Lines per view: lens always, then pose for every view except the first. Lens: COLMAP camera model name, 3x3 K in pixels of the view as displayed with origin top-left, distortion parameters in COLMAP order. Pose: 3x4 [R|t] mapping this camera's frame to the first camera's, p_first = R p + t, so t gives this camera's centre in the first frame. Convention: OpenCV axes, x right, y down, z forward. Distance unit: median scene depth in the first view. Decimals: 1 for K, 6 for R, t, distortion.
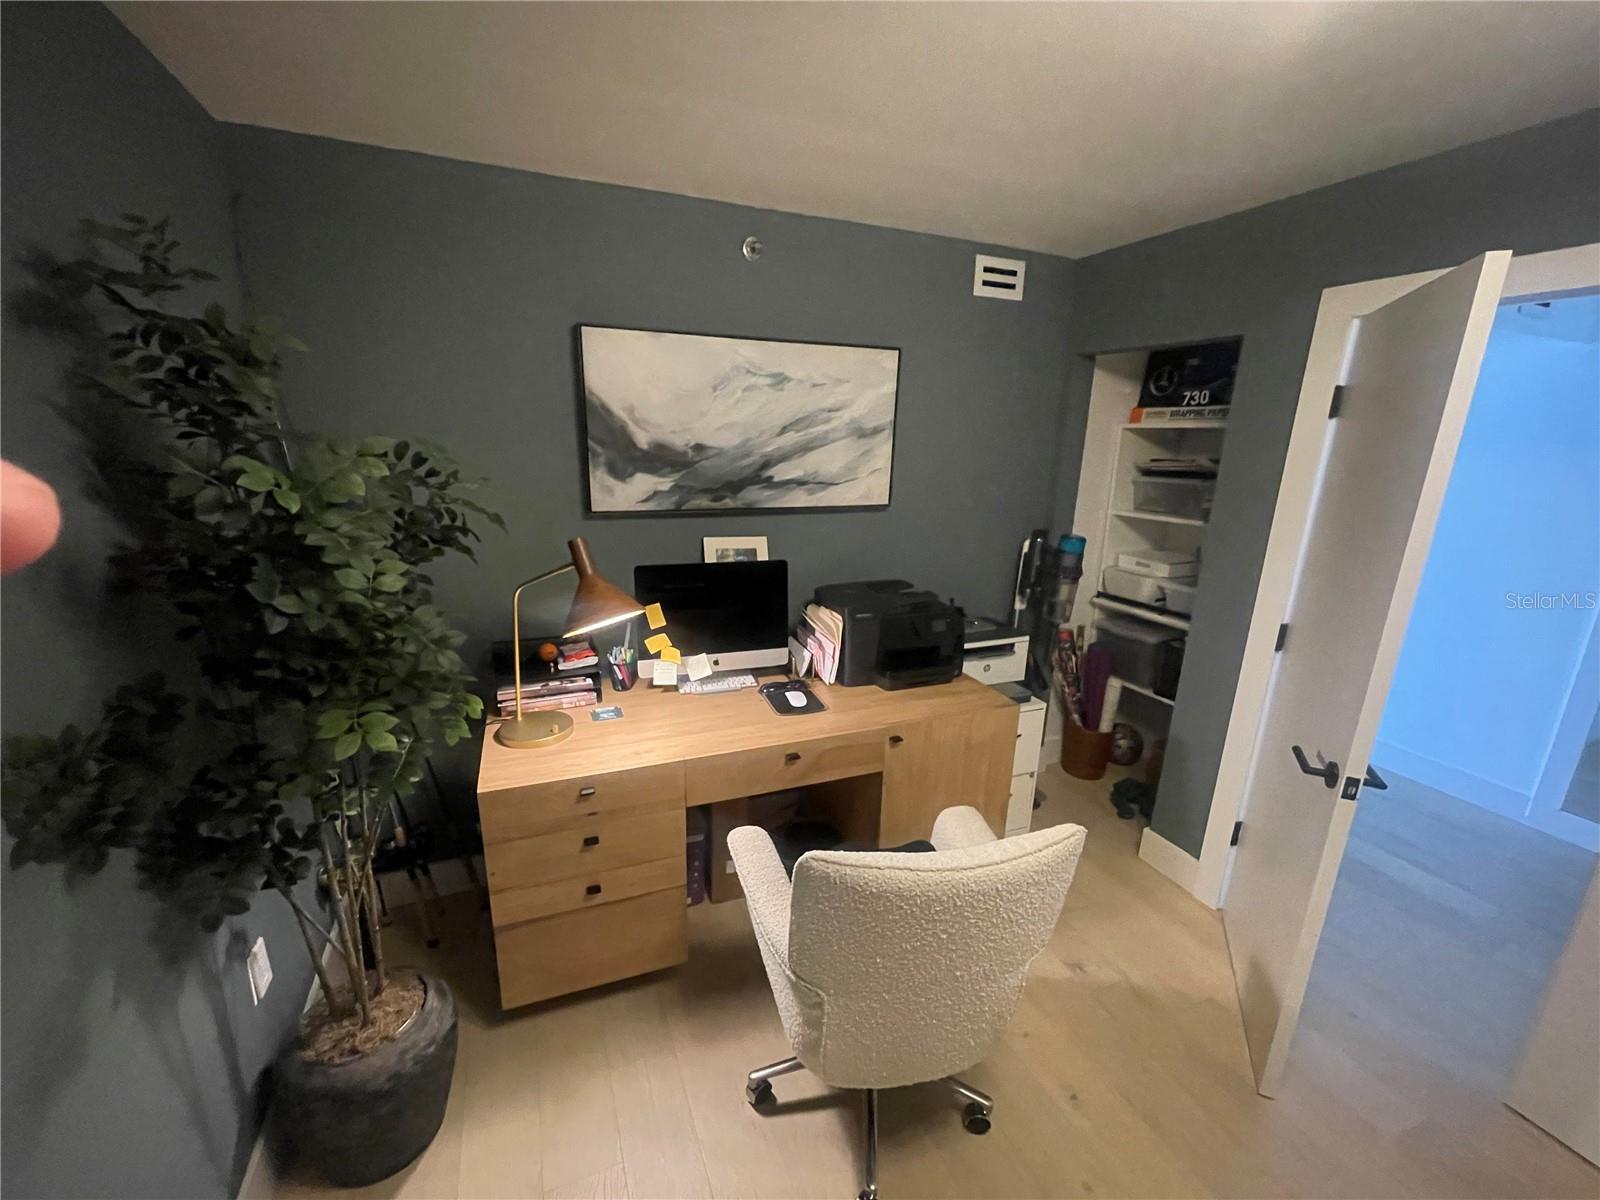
lens RADIAL K [[644.5, 0, 795.1], [0, 644.5, 604.3], [0, 0, 1]] dist [0.001250, -0.003681]
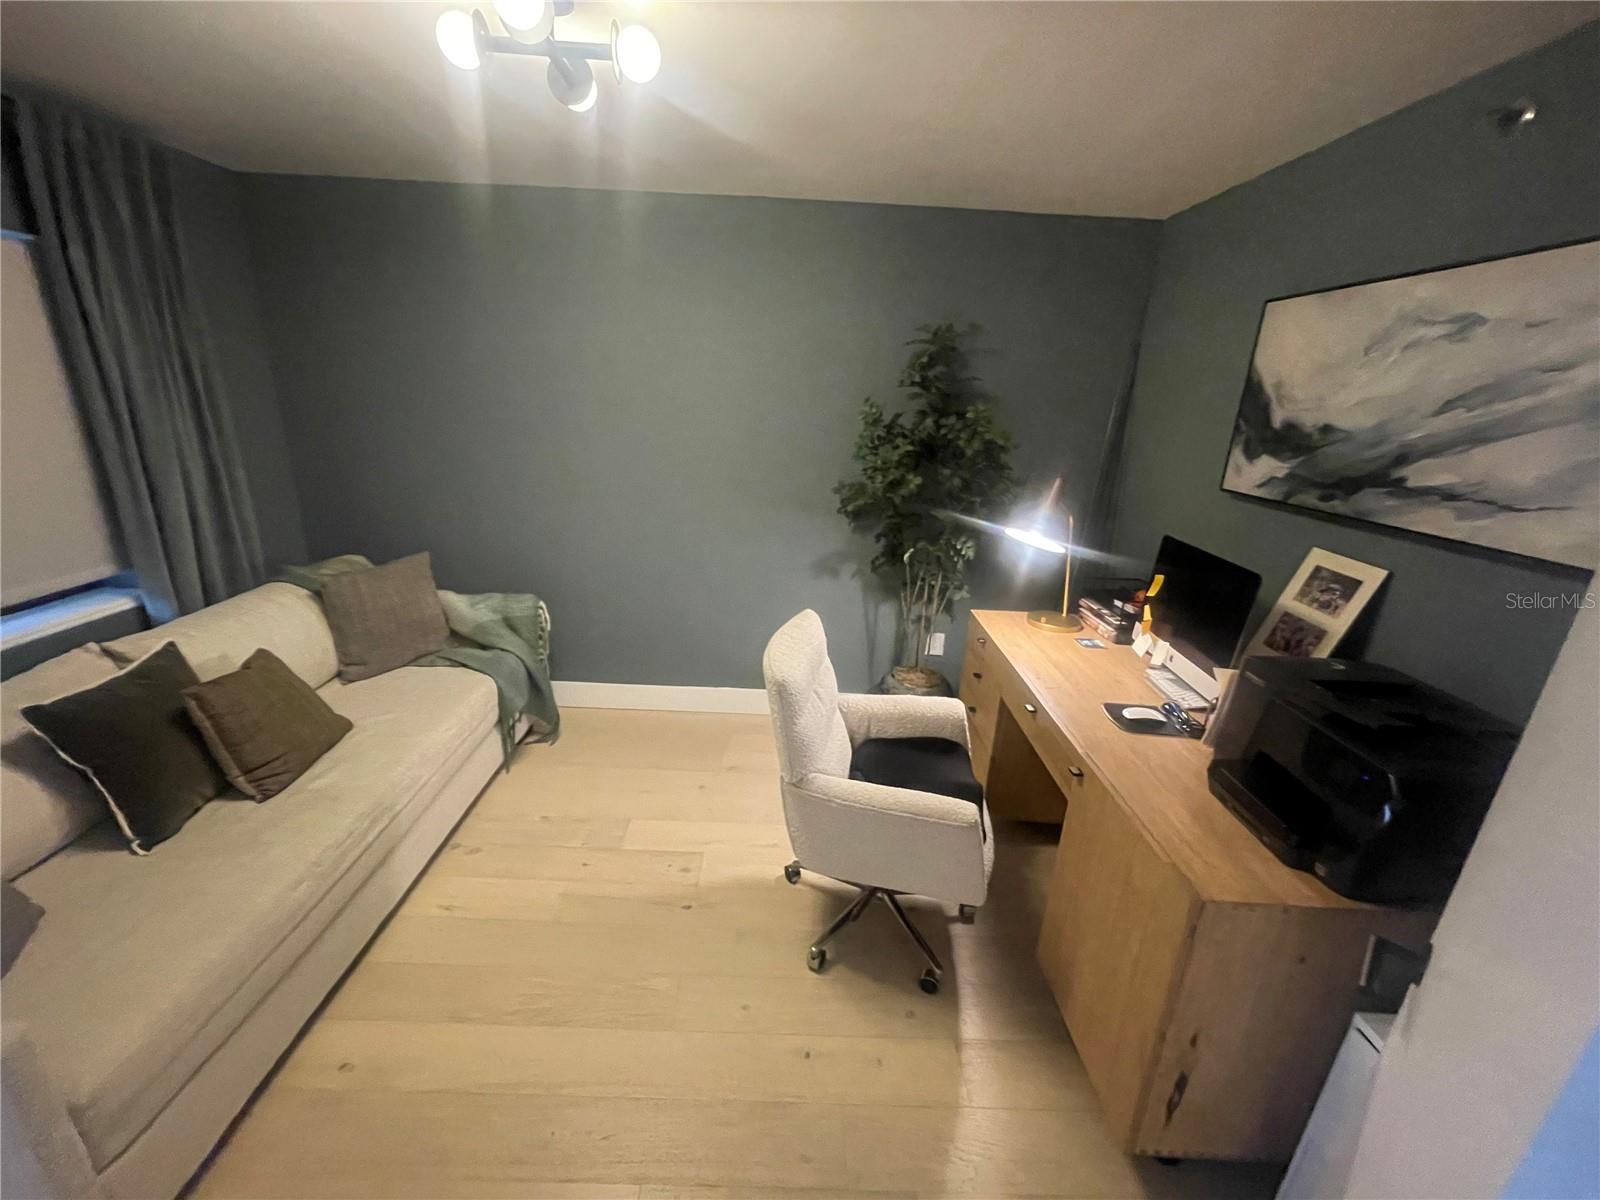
lens RADIAL K [[644.5, 0, 797.1], [0, 644.5, 599.8], [0, 0, 1]] dist [0.001250, -0.003681]
pose [[-0.383339, 0.241129, -0.891576, 0.834330], [-0.288334, 0.885832, 0.363546, -0.154570], [0.877448, 0.396433, -0.270048, 0.711544]]
